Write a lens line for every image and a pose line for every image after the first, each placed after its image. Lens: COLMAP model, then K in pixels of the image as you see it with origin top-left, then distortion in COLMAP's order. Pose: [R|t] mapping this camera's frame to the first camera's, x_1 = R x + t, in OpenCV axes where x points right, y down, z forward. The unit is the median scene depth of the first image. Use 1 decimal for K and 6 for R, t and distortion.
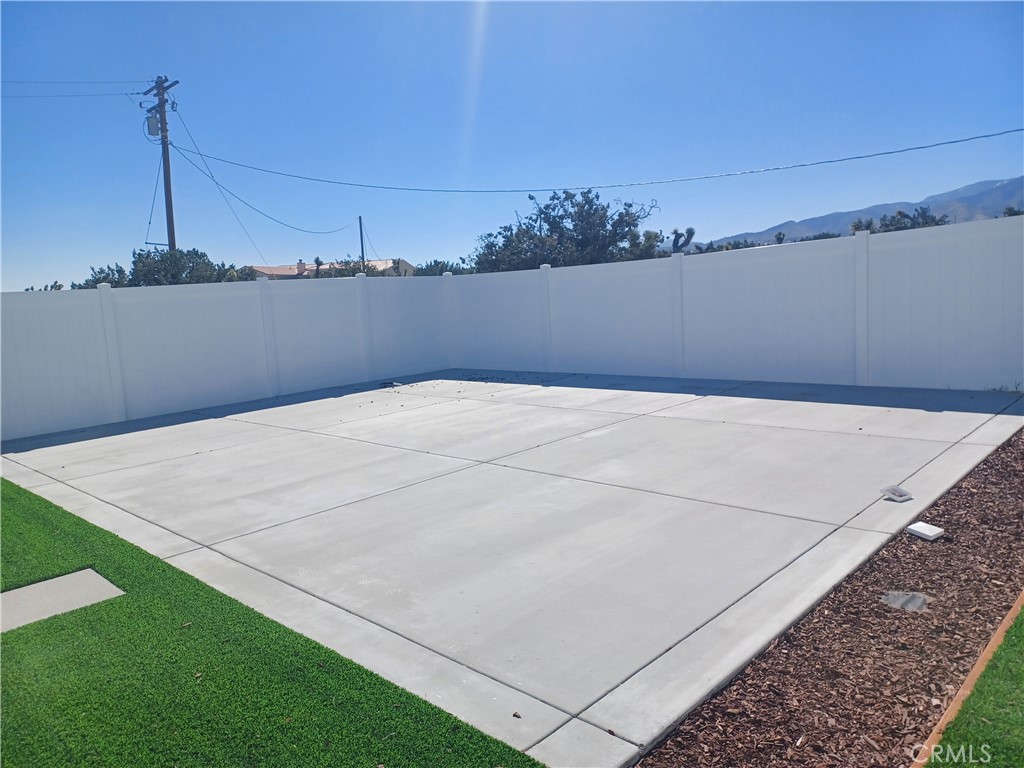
lens RADIAL K [[727.8, 0, 516.0], [0, 727.8, 388.4], [0, 0, 1]] dist [-0.005311, 0.042292]
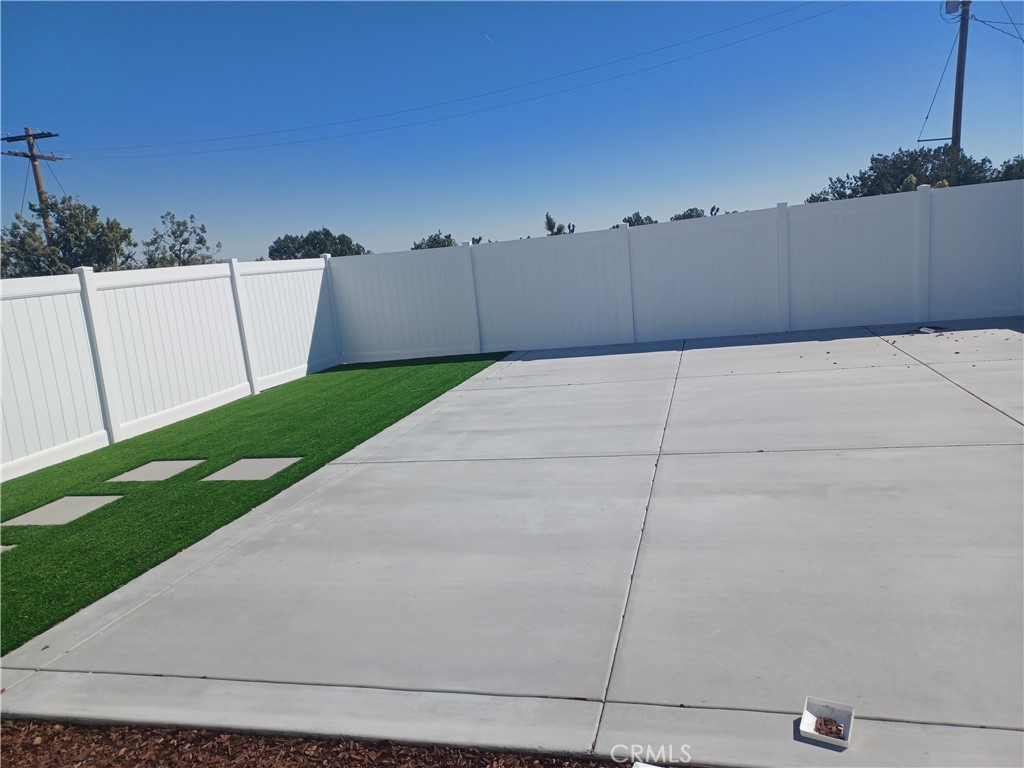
lens RADIAL K [[727.8, 0, 516.0], [0, 727.8, 388.4], [0, 0, 1]] dist [-0.005311, 0.042292]
pose [[0.507383, 0.168934, -0.844999, 1.072512], [-0.051317, 0.984779, 0.166066, -0.197195], [0.860191, -0.040896, 0.508329, 0.789429]]
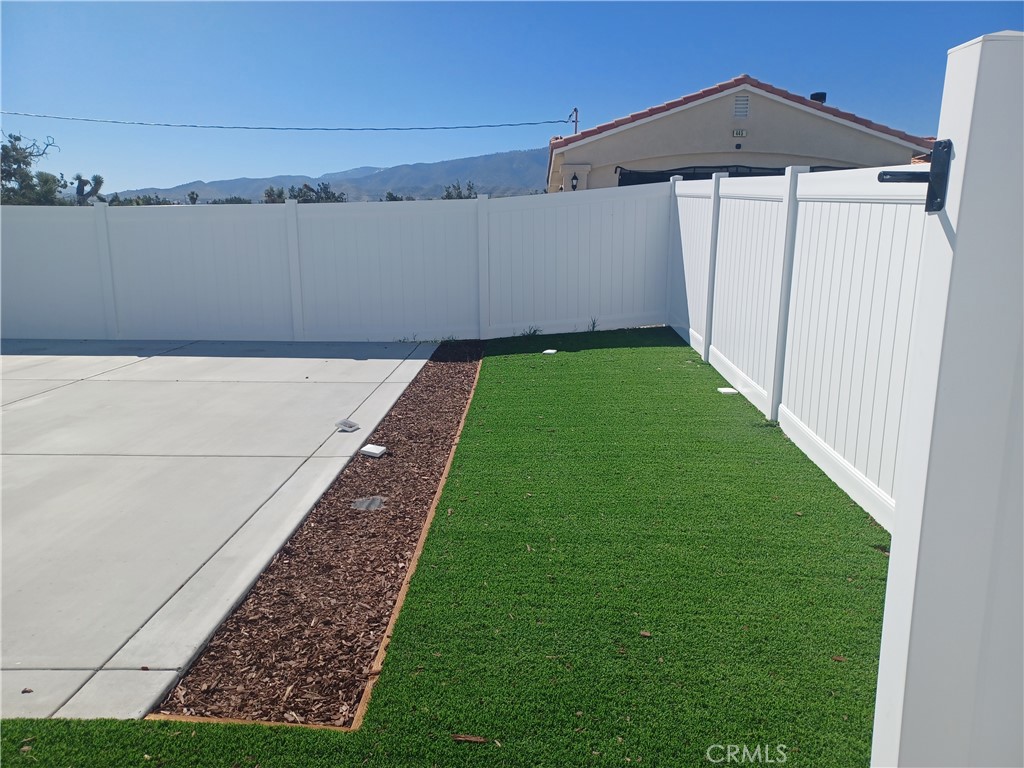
lens RADIAL K [[727.8, 0, 516.0], [0, 727.8, 388.4], [0, 0, 1]] dist [-0.005311, 0.042292]
pose [[0.726554, -0.076679, 0.682818, -0.112876], [0.043736, 0.996899, 0.065412, 0.024081], [-0.685716, -0.017662, 0.727655, -0.069488]]
